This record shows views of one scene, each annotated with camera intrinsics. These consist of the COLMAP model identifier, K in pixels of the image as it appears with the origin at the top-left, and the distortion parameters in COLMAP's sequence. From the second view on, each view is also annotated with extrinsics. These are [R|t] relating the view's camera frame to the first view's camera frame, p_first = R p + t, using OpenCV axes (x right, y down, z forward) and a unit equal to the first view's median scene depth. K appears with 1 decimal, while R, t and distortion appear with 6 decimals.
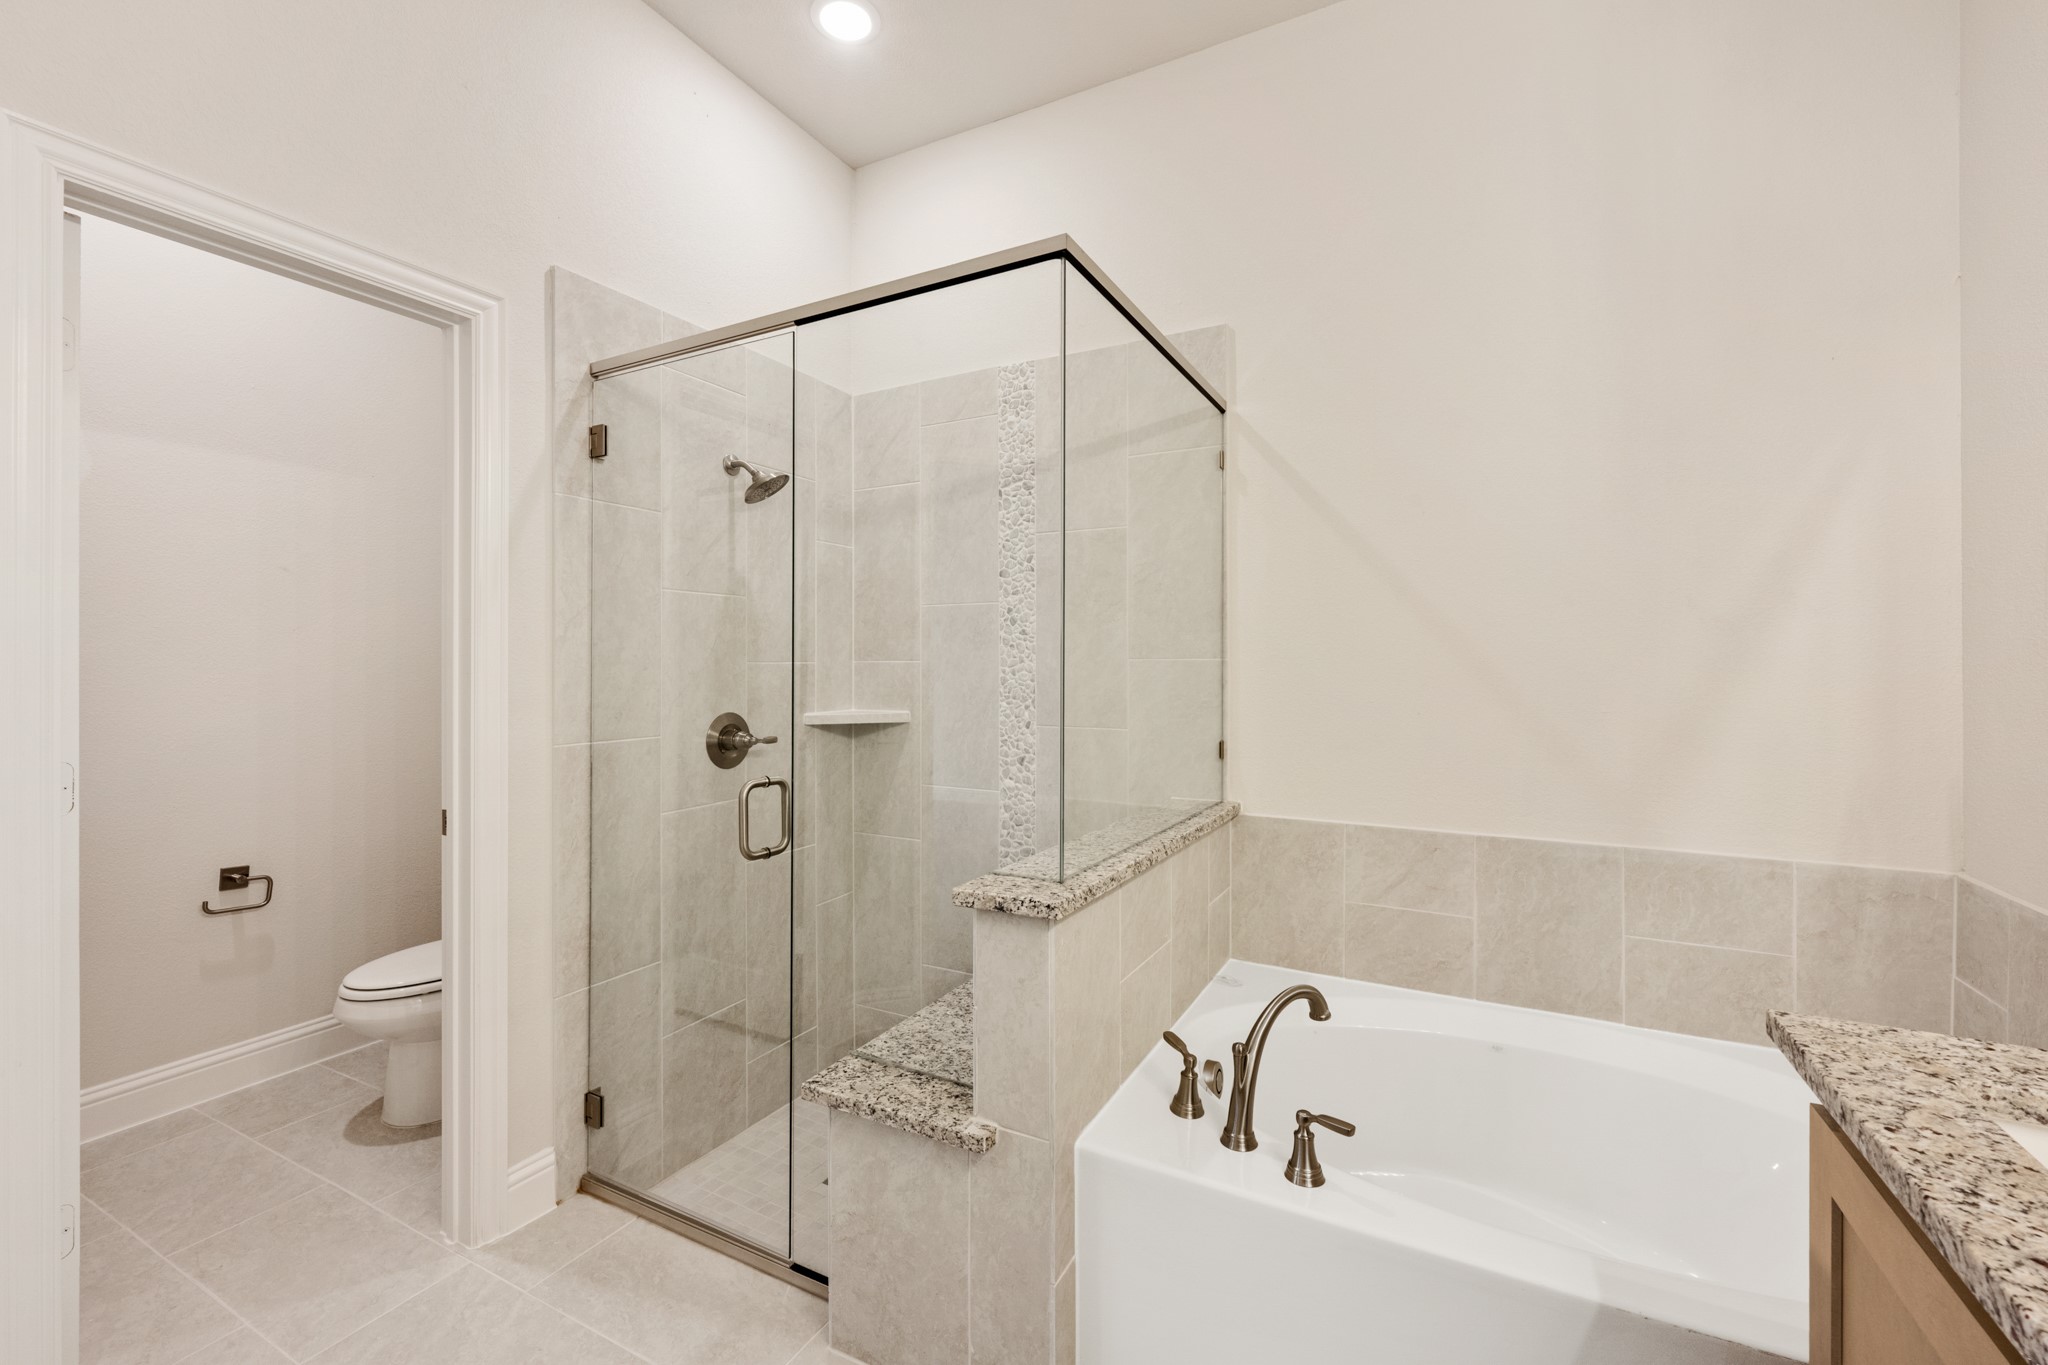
lens RADIAL K [[842.9, 0, 1030.1], [0, 842.9, 652.0], [0, 0, 1]] dist [-0.001204, 0.000465]
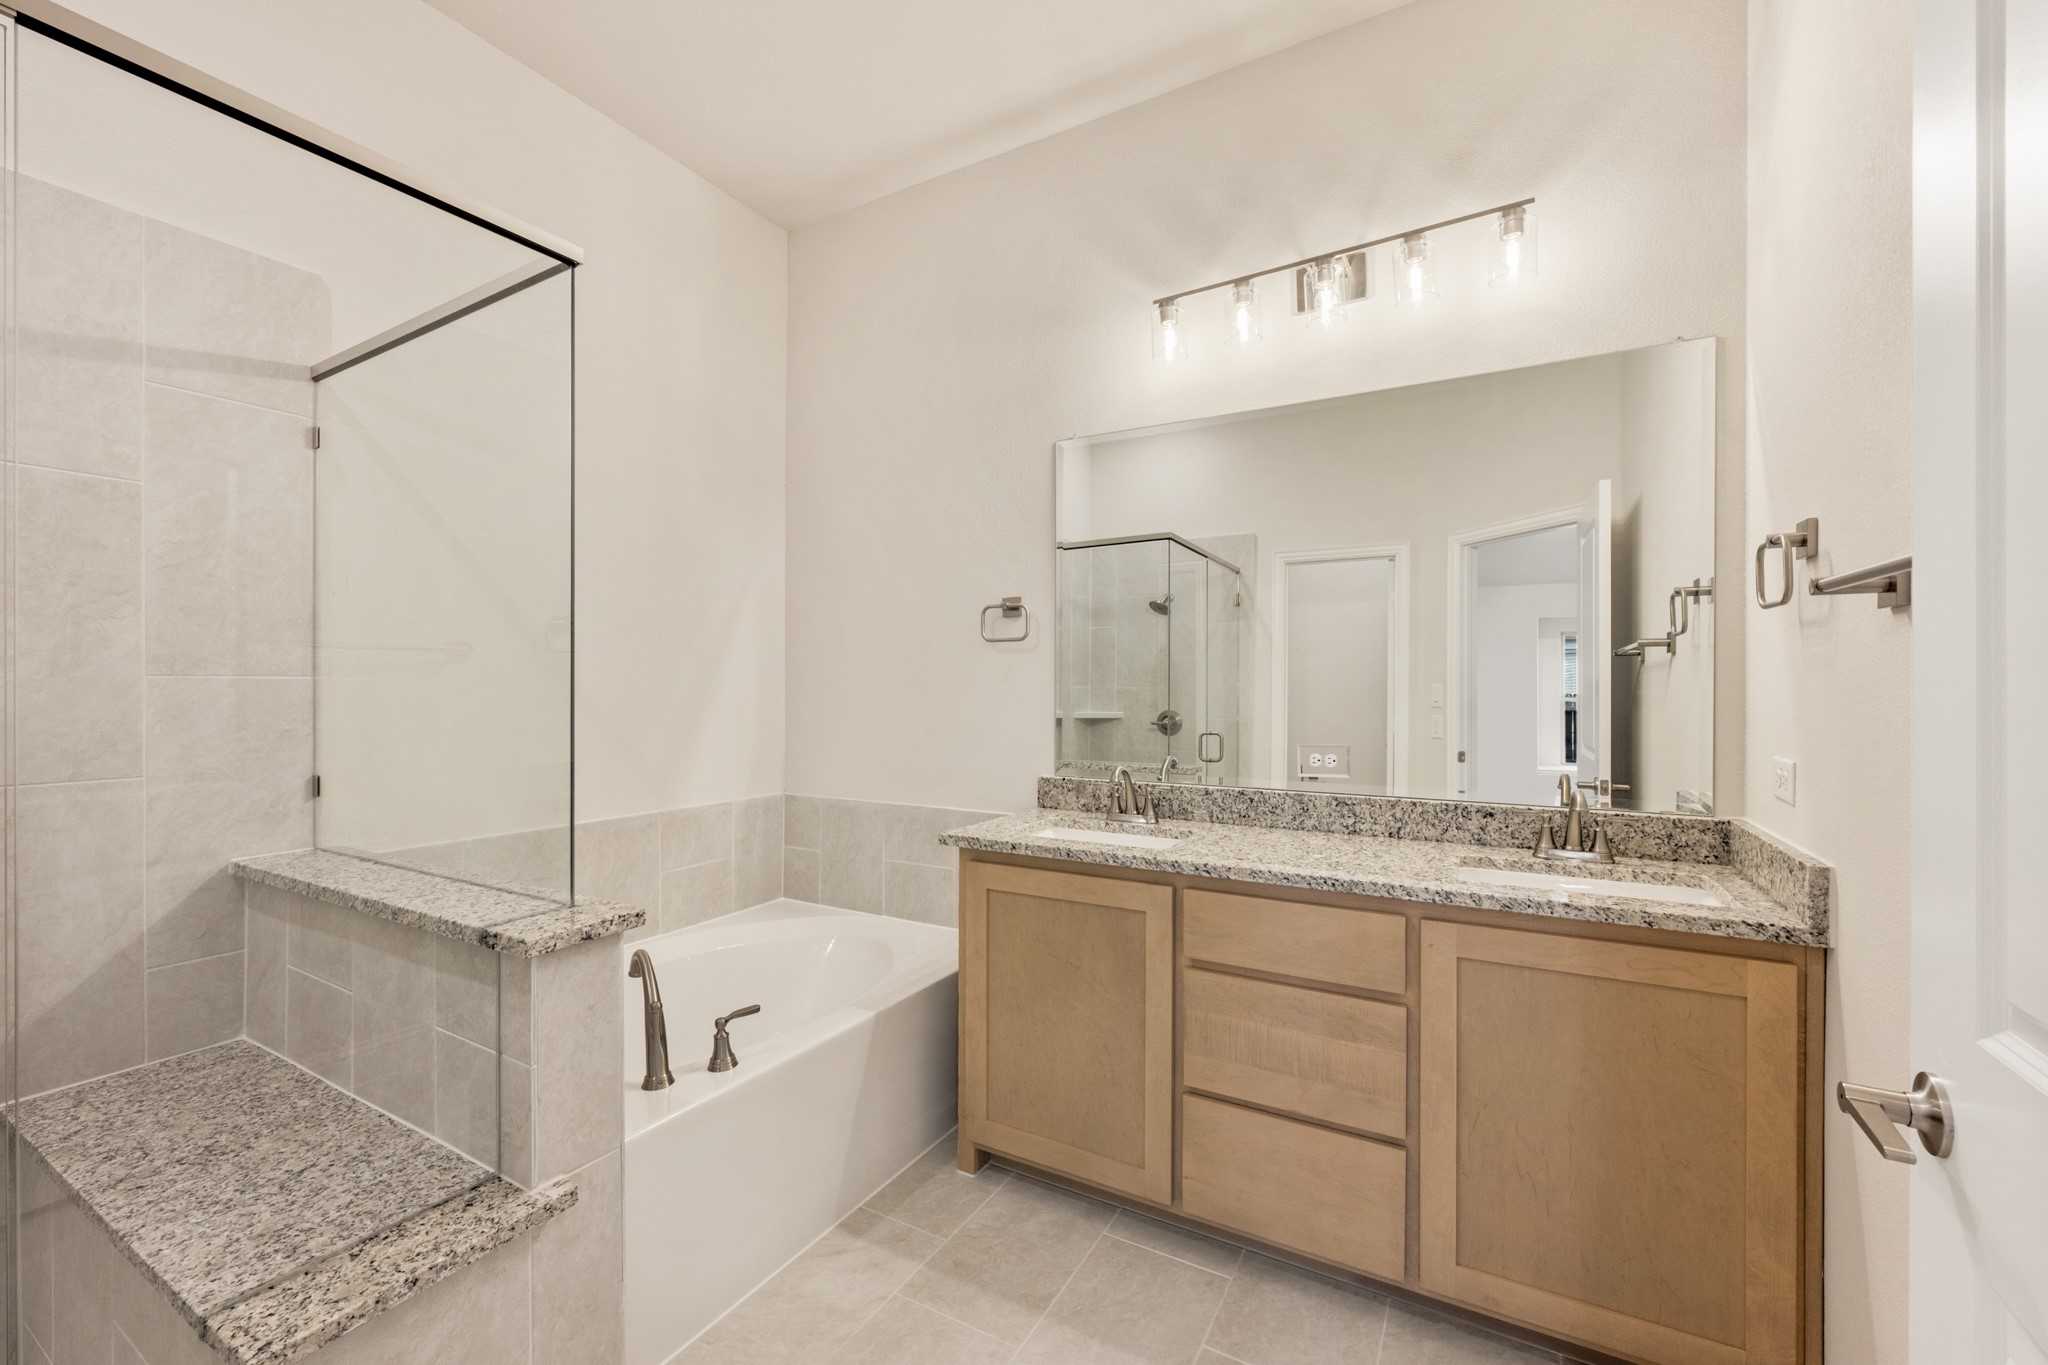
lens RADIAL K [[842.9, 0, 1003.6], [0, 842.9, 669.4], [0, 0, 1]] dist [-0.001204, 0.000465]
pose [[0.054001, 0.018178, 0.998375, -0.833112], [-0.016902, 0.999708, -0.017288, 0.005102], [-0.998398, -0.015941, 0.054292, 0.407233]]
